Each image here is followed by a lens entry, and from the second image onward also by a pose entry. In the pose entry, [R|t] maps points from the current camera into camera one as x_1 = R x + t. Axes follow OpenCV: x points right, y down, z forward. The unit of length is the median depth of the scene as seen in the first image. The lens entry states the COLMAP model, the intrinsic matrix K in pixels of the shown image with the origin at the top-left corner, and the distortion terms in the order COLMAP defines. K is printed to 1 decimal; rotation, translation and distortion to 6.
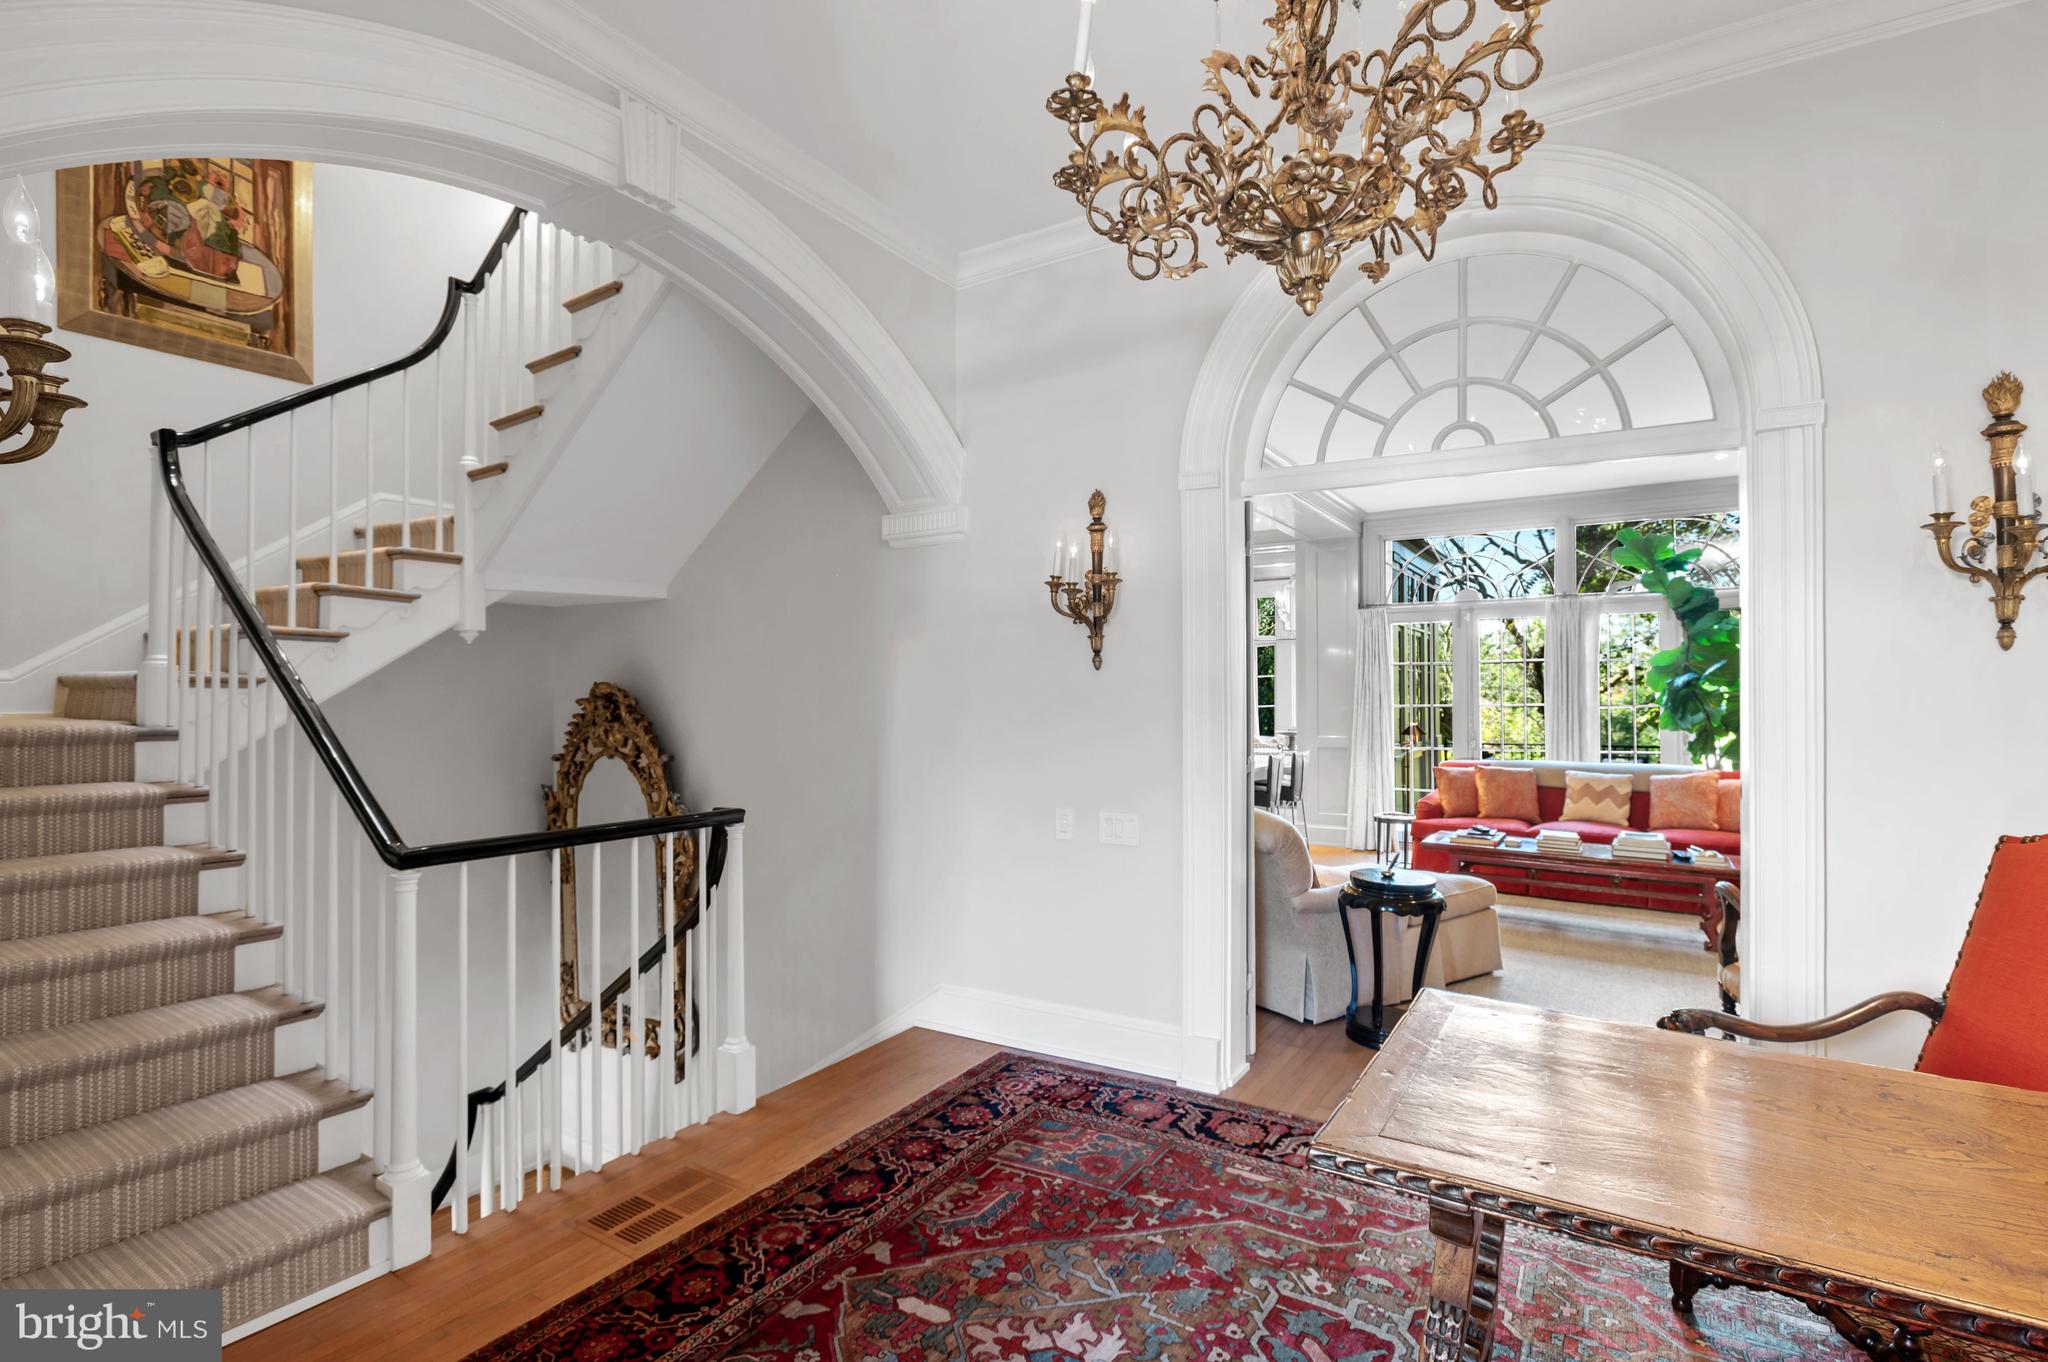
lens RADIAL K [[975.5, 0, 1024.8], [0, 975.5, 687.3], [0, 0, 1]] dist [-0.016418, 0.001402]
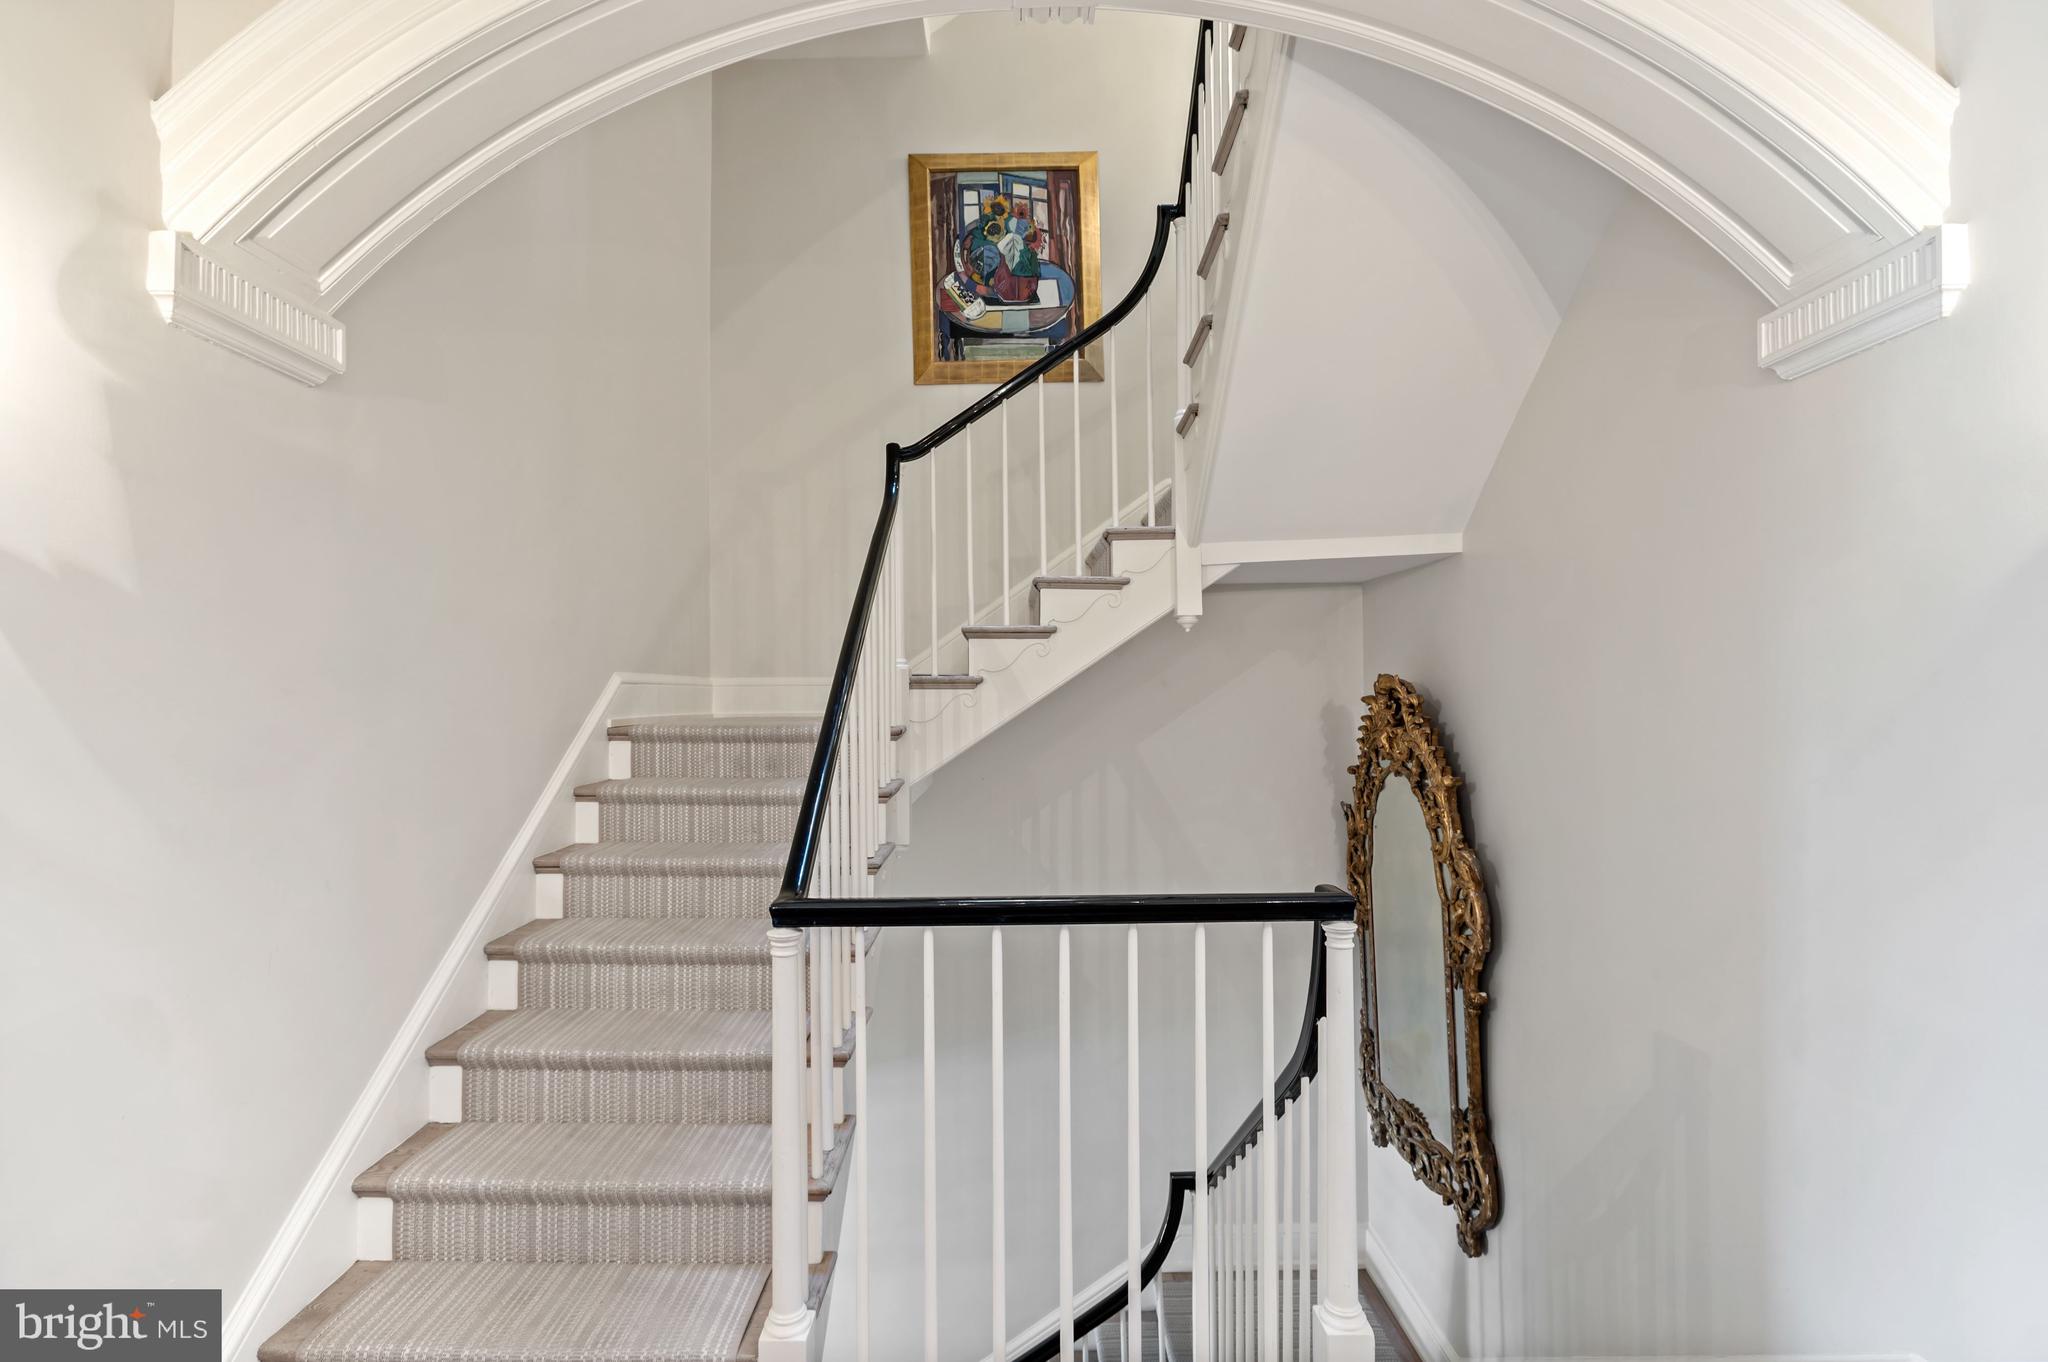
lens RADIAL K [[975.5, 0, 1022.5], [0, 975.5, 685.1], [0, 0, 1]] dist [-0.016418, 0.001402]
pose [[0.541097, -0.017112, -0.840786, 0.056794], [0.018455, 0.999794, -0.008471, 0.005319], [0.840757, -0.010933, 0.541301, 0.419098]]
